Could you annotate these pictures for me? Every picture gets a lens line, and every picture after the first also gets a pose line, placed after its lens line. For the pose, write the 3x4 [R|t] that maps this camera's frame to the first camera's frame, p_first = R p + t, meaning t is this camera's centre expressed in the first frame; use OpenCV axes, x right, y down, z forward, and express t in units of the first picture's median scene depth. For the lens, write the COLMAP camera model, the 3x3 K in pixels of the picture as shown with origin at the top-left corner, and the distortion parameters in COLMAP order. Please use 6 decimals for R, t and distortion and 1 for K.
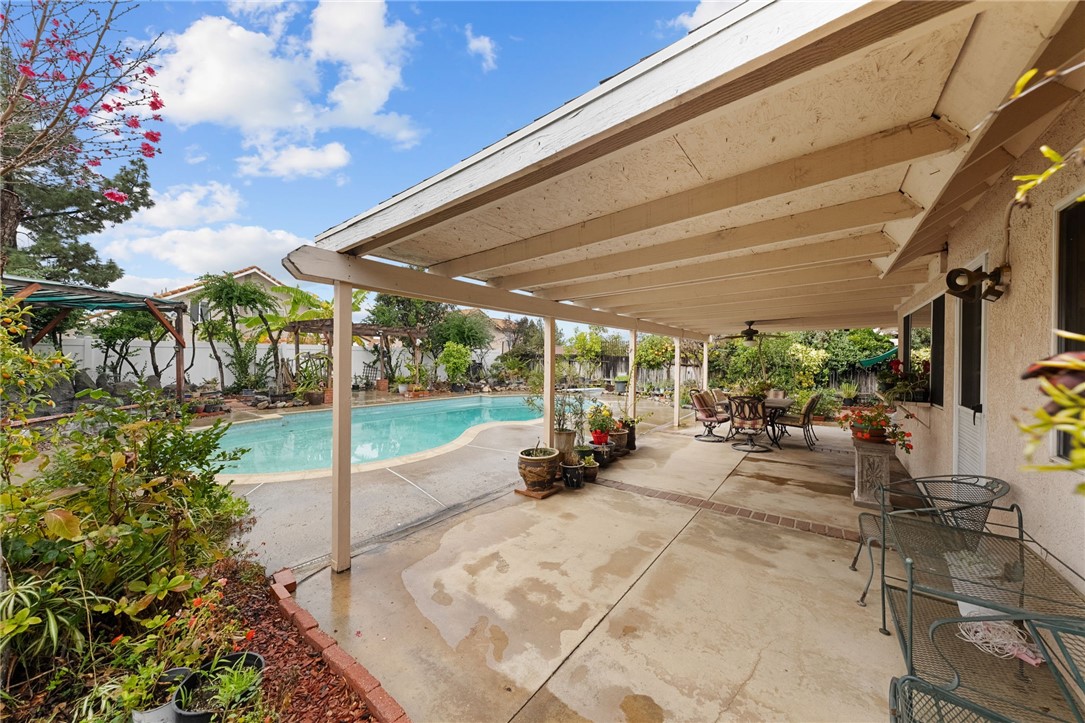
lens RADIAL K [[369.6, 0, 544.4], [0, 369.6, 360.6], [0, 0, 1]] dist [-0.007613, 0.000618]
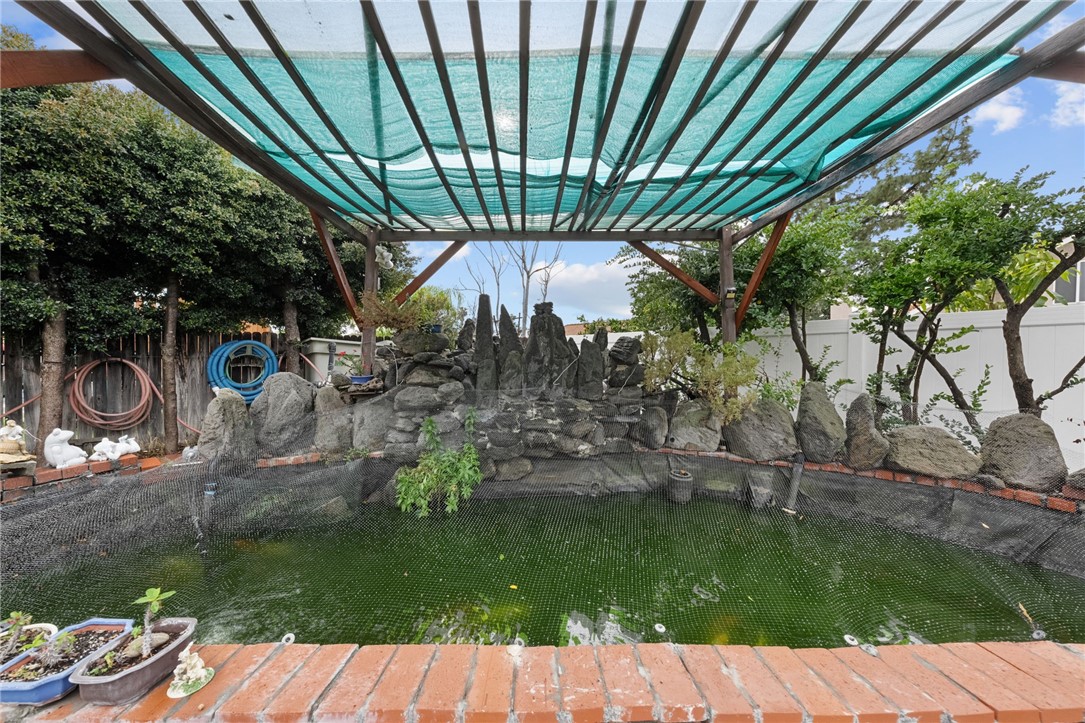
lens RADIAL K [[369.6, 0, 540.8], [0, 369.6, 364.0], [0, 0, 1]] dist [-0.007613, 0.000618]
pose [[-0.109408, -0.012050, -0.993924, -0.655557], [-0.023119, 0.999687, -0.009575, 0.011871], [0.993728, 0.021931, -0.109652, 0.581474]]
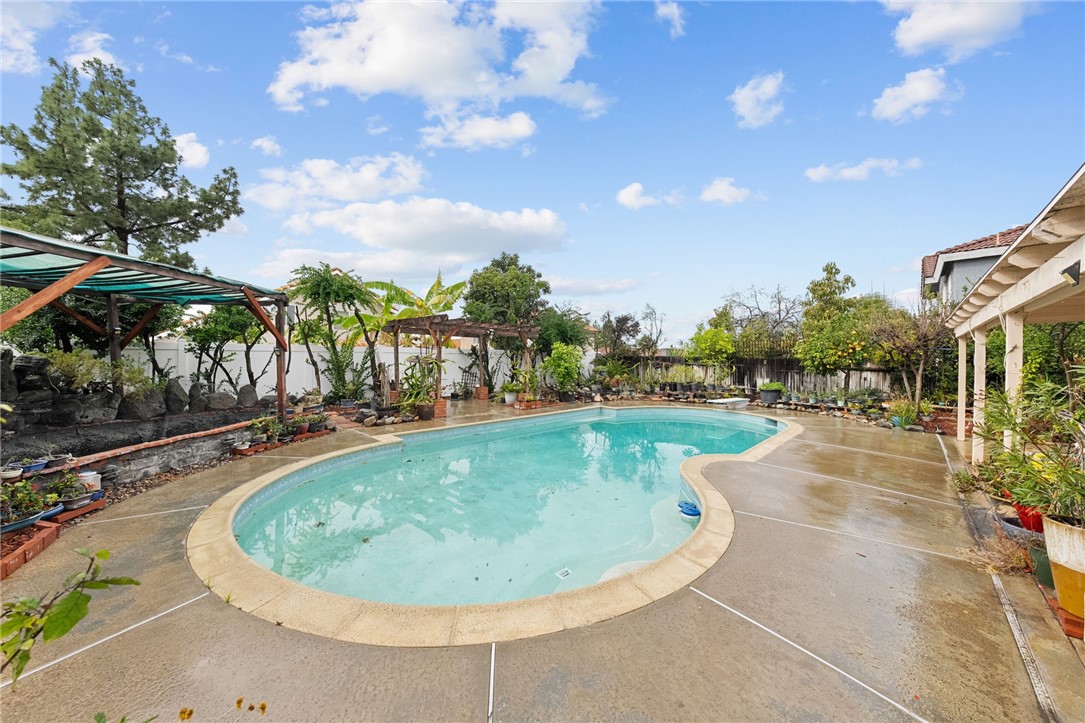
lens RADIAL K [[369.6, 0, 544.5], [0, 369.6, 361.9], [0, 0, 1]] dist [-0.007613, 0.000618]
pose [[0.991946, -0.004134, -0.126594, -0.251203], [0.003826, 0.999989, -0.002679, -0.005751], [0.126604, 0.002173, 0.991951, 0.216821]]
